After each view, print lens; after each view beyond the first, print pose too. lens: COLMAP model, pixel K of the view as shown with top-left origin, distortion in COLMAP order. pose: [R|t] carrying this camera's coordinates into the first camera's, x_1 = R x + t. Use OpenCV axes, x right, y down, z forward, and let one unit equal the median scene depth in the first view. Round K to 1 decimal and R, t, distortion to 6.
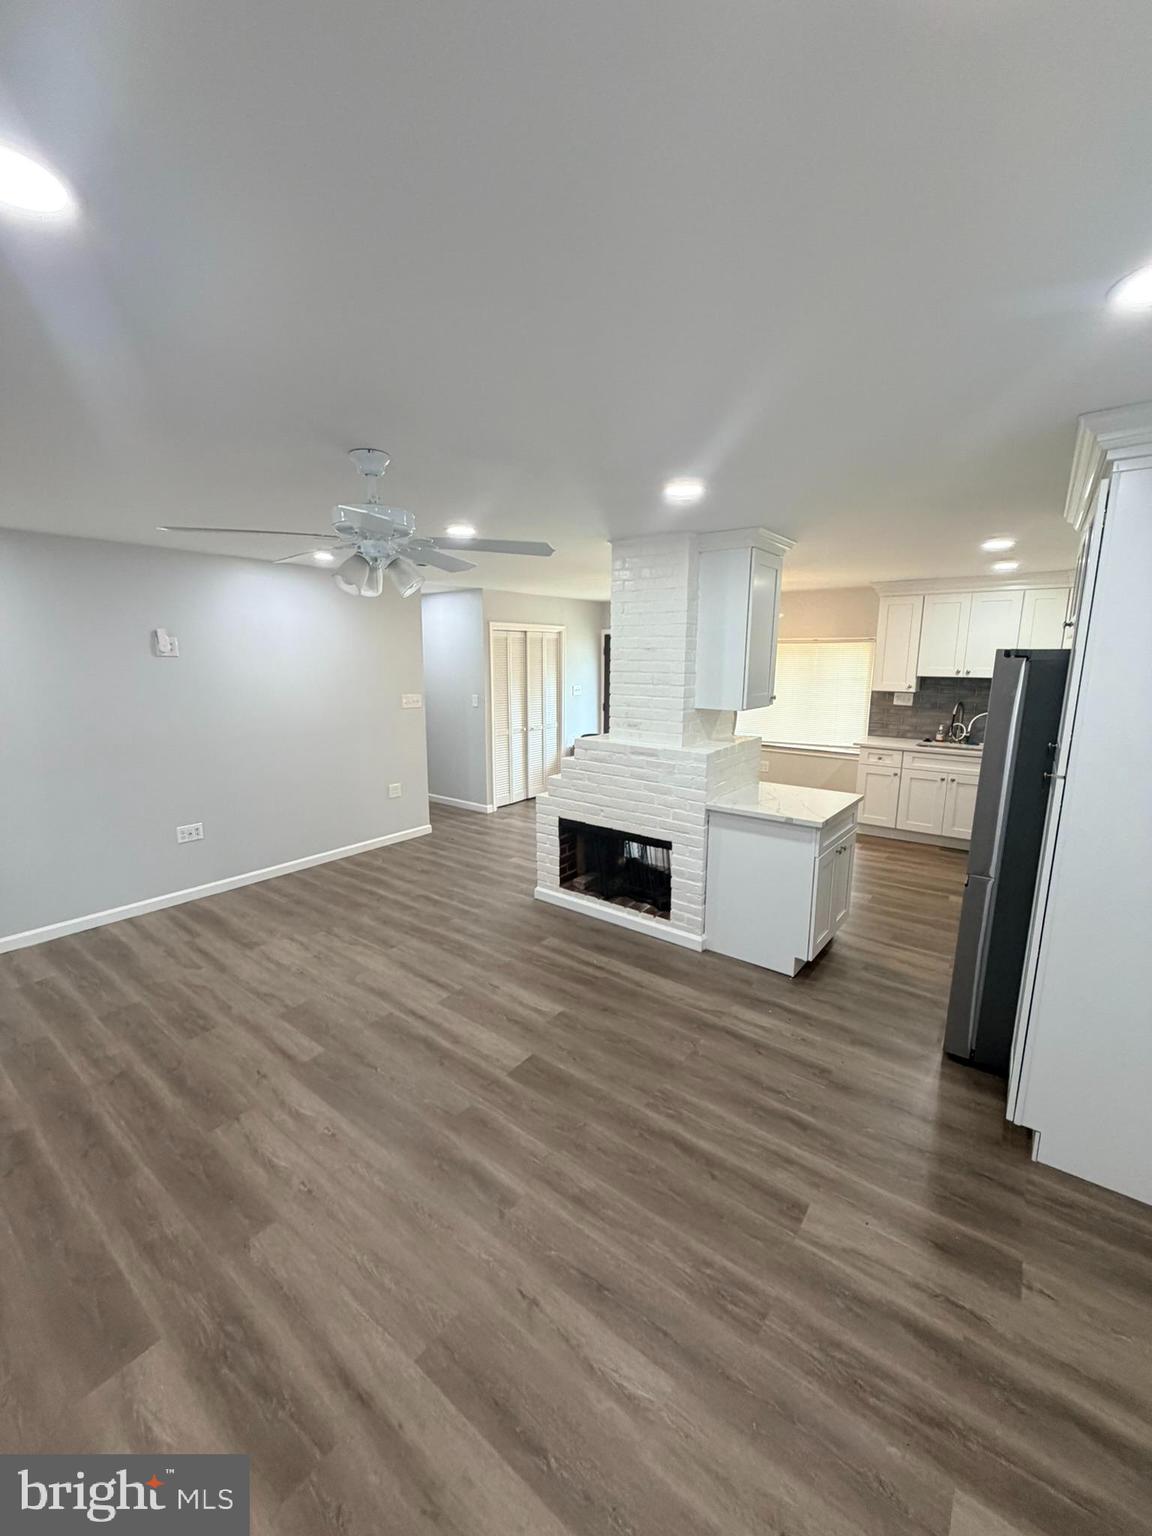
lens RADIAL K [[601.8, 0, 577.2], [0, 601.8, 804.7], [0, 0, 1]] dist [-0.000123, -0.000006]
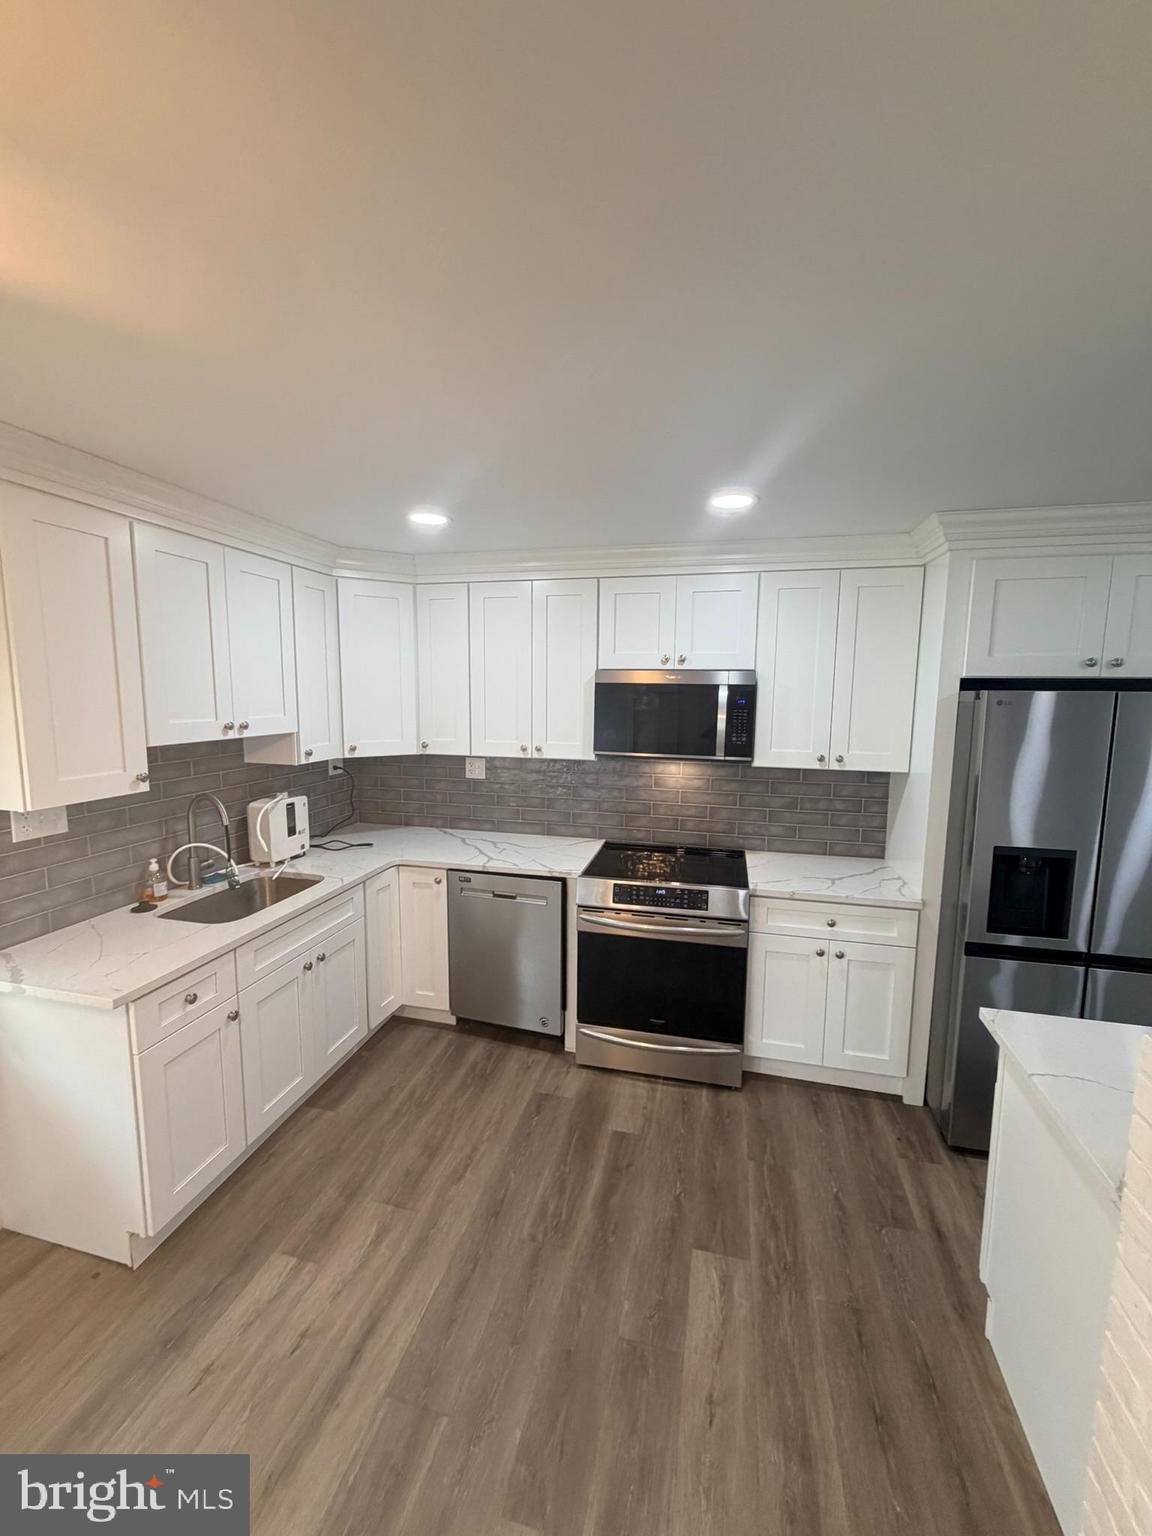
lens RADIAL K [[616.3, 0, 576.0], [0, 616.3, 768.0], [0, 0, 1]] dist [-0.000477, -0.000016]
pose [[-0.399264, -0.117098, 0.909327, 0.137491], [0.211341, 0.953346, 0.215561, -0.230337], [-0.892145, 0.278244, -0.355889, 0.925776]]
